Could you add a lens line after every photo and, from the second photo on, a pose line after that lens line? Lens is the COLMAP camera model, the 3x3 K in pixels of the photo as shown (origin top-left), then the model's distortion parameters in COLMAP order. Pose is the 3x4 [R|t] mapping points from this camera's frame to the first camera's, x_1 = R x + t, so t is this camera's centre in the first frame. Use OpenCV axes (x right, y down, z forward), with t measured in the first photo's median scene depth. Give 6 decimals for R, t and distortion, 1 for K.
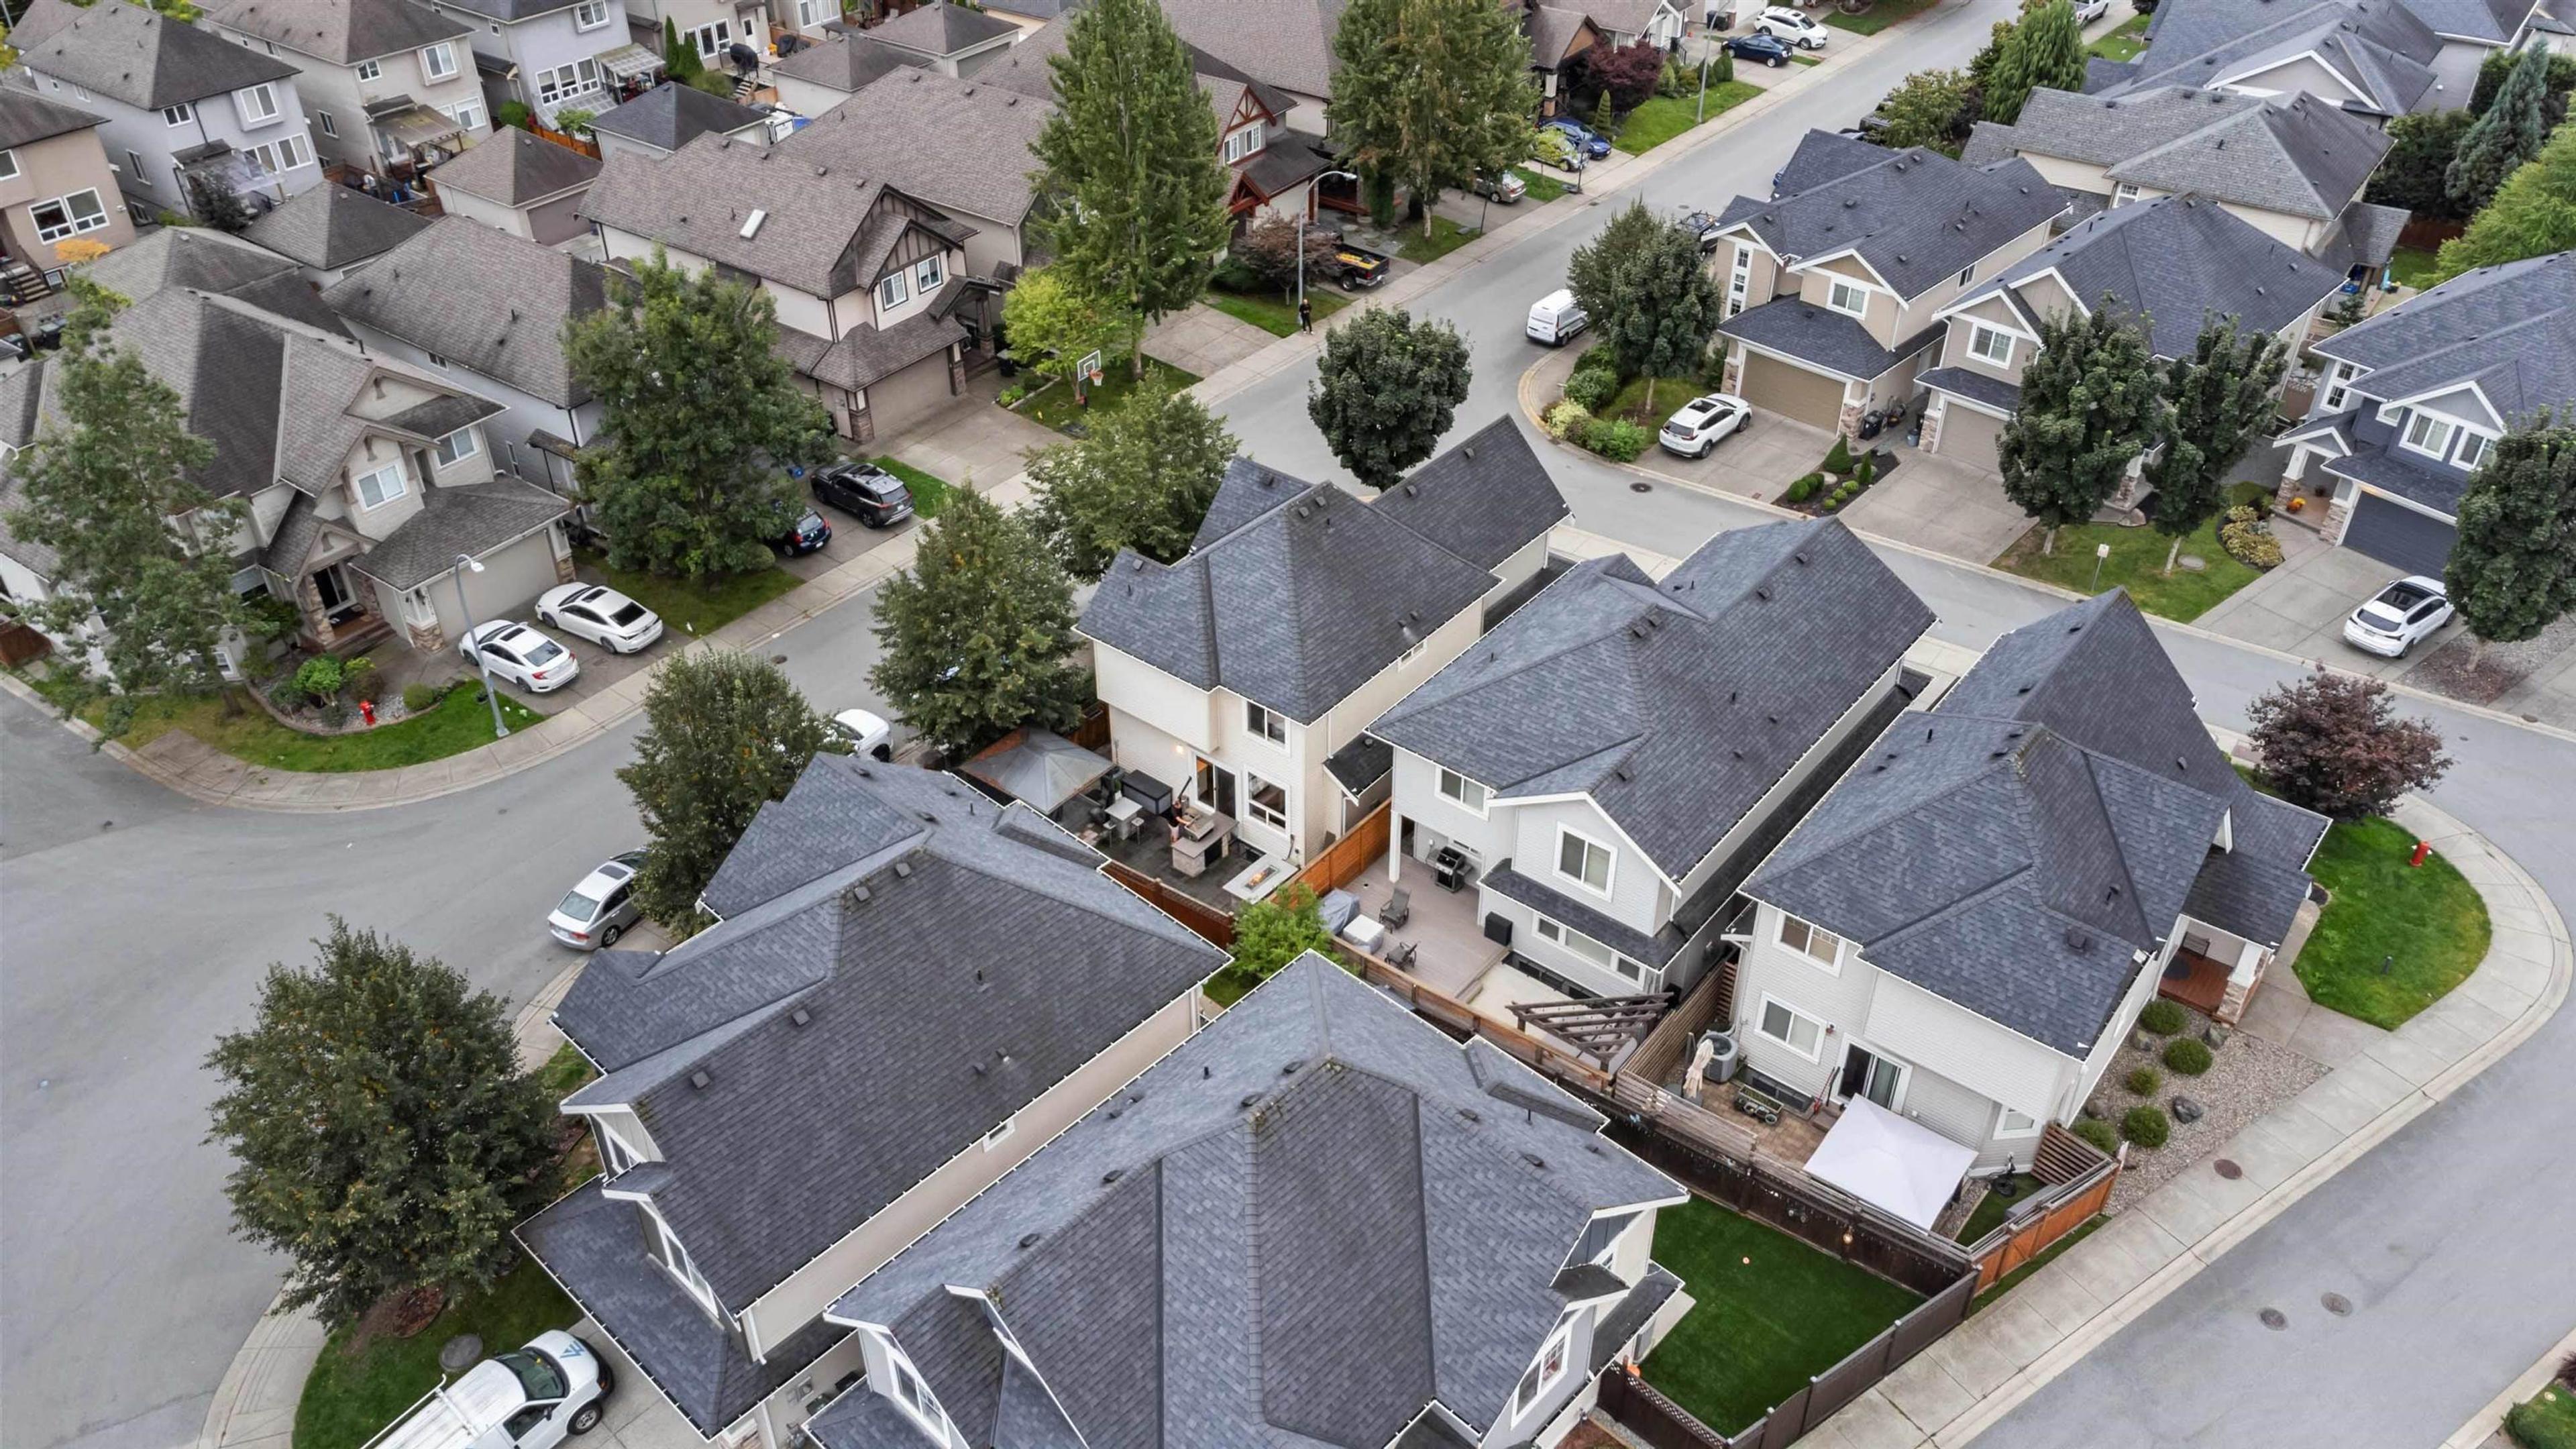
lens RADIAL K [[1899.6, 0, 1292.1], [0, 1899.6, 732.0], [0, 0, 1]] dist [0.022826, 0.005057]
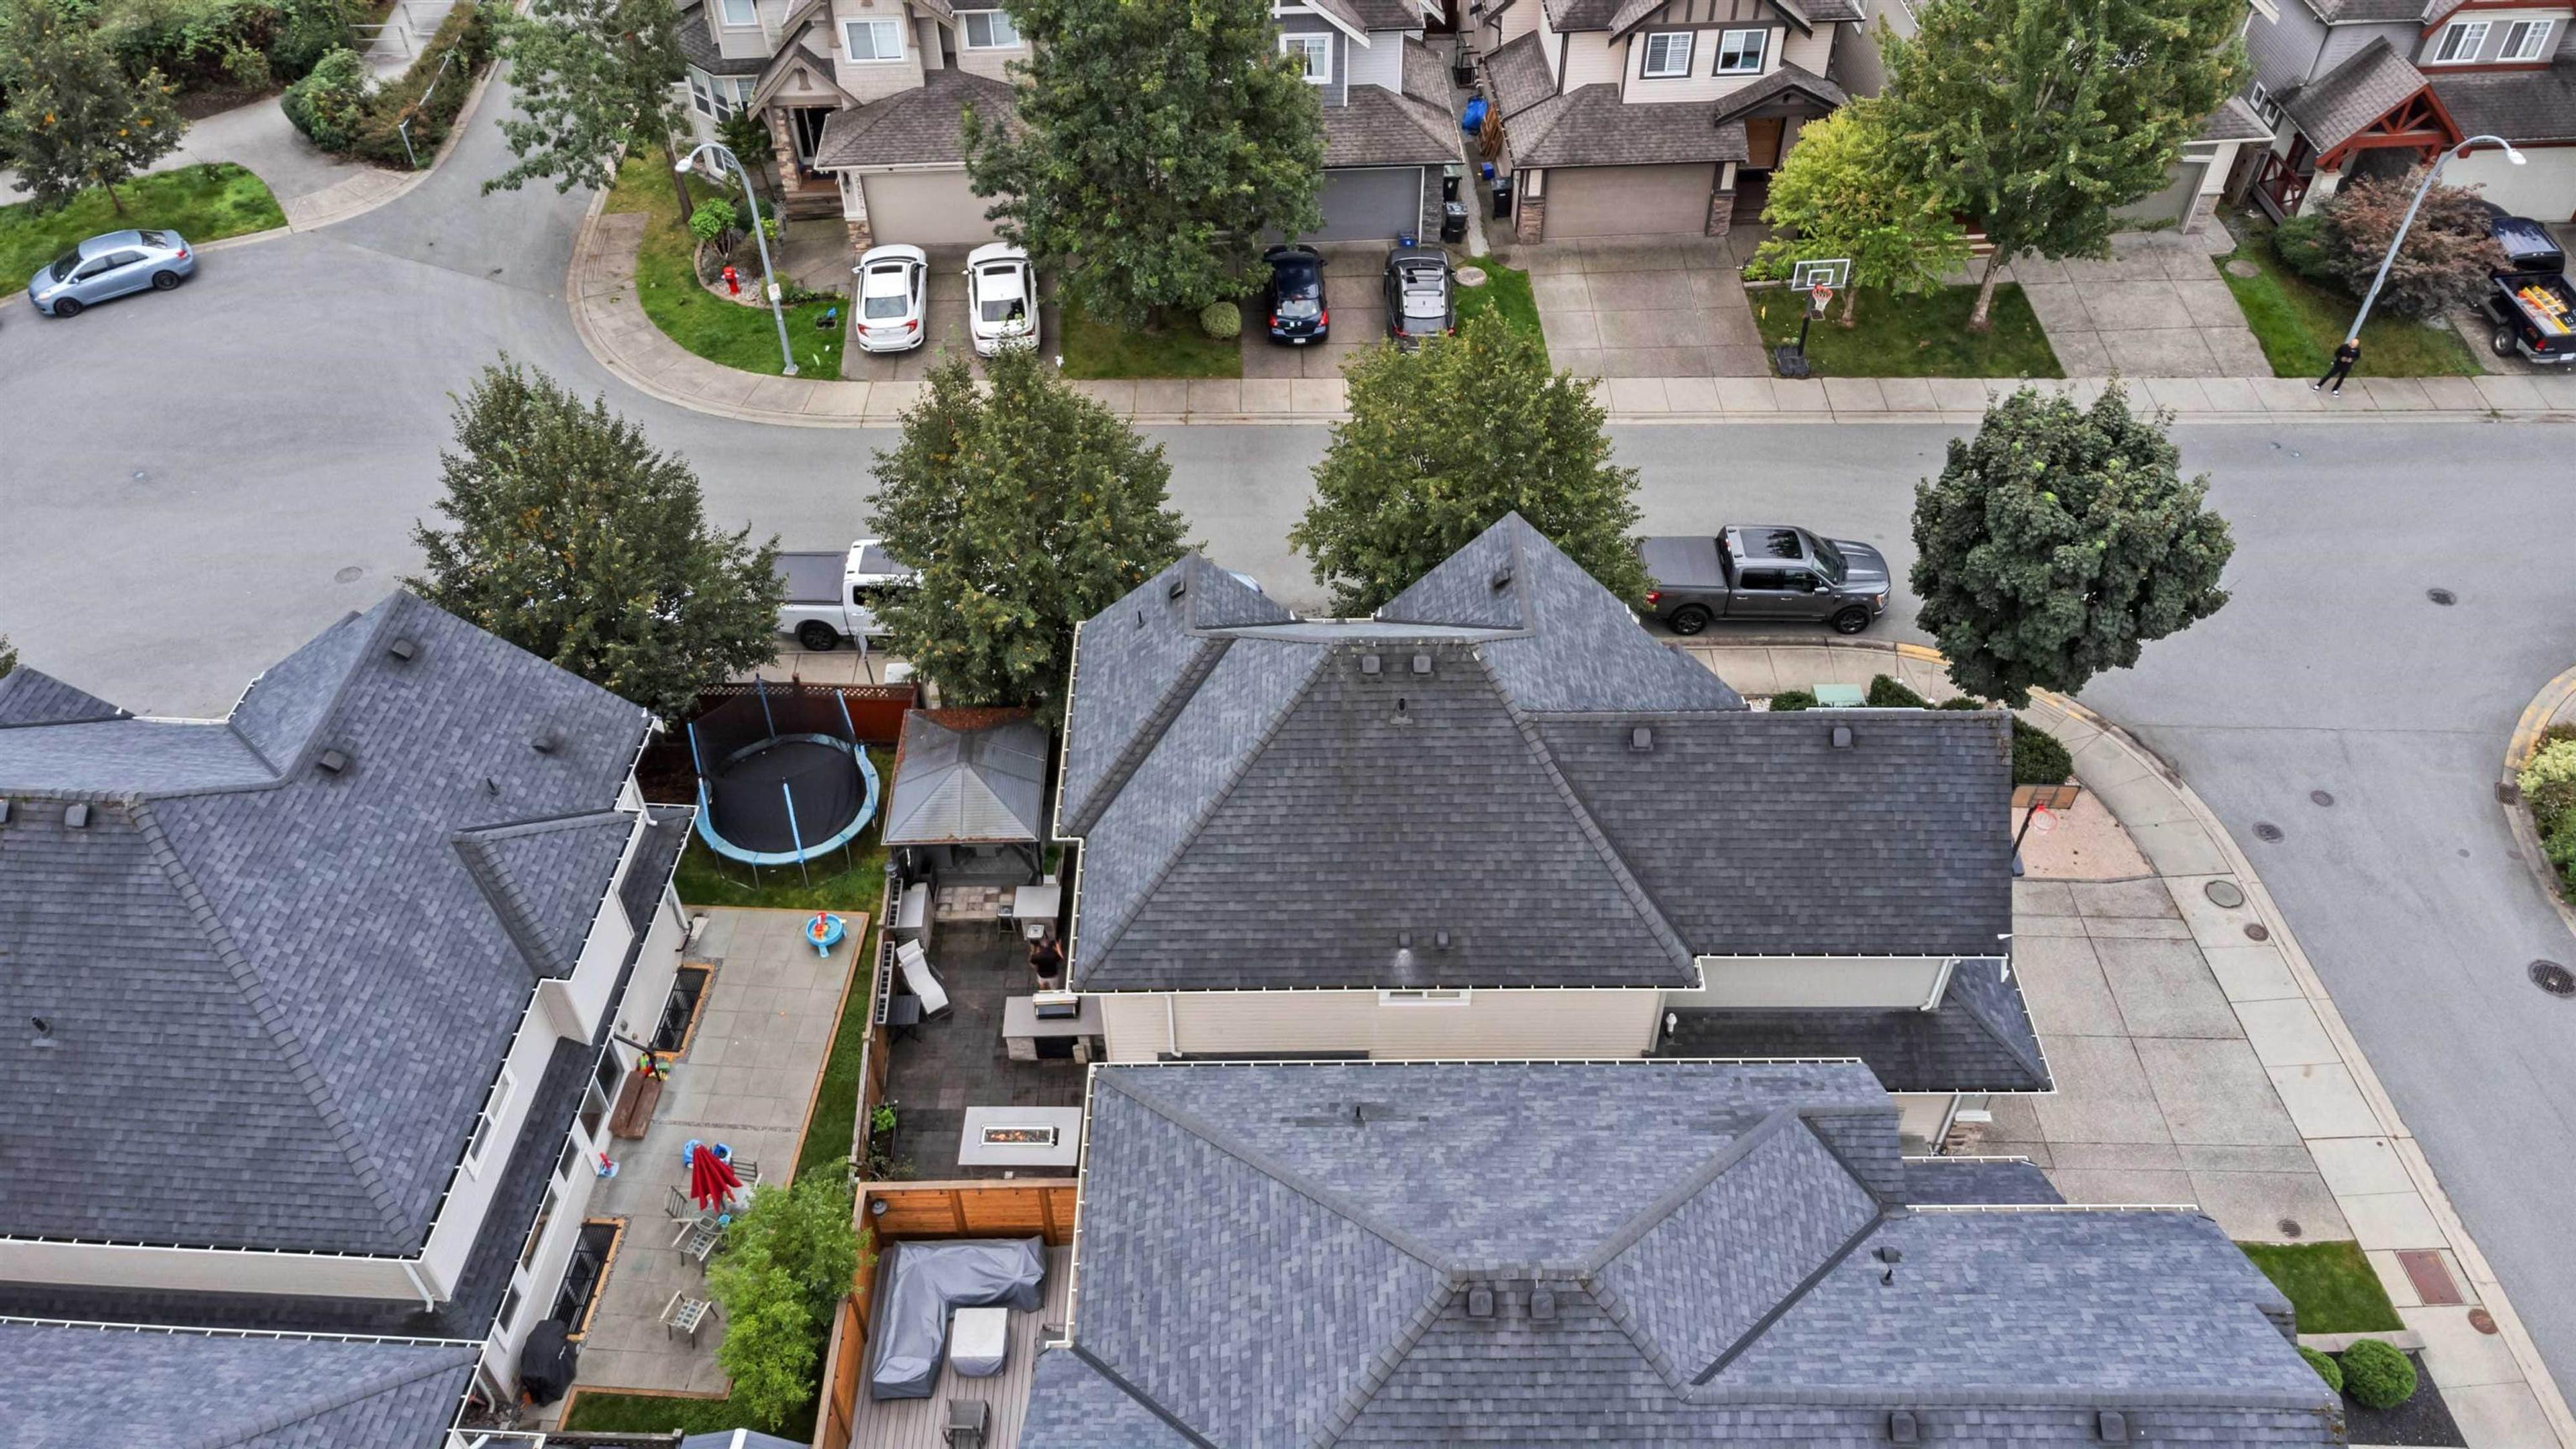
lens RADIAL K [[1899.6, 0, 1292.1], [0, 1899.6, 732.0], [0, 0, 1]] dist [0.022826, 0.005057]
pose [[0.637943, 0.545119, -0.543943, 0.234391], [-0.460239, 0.836203, 0.298236, -0.198362], [0.617421, 0.060086, 0.784335, 0.467510]]
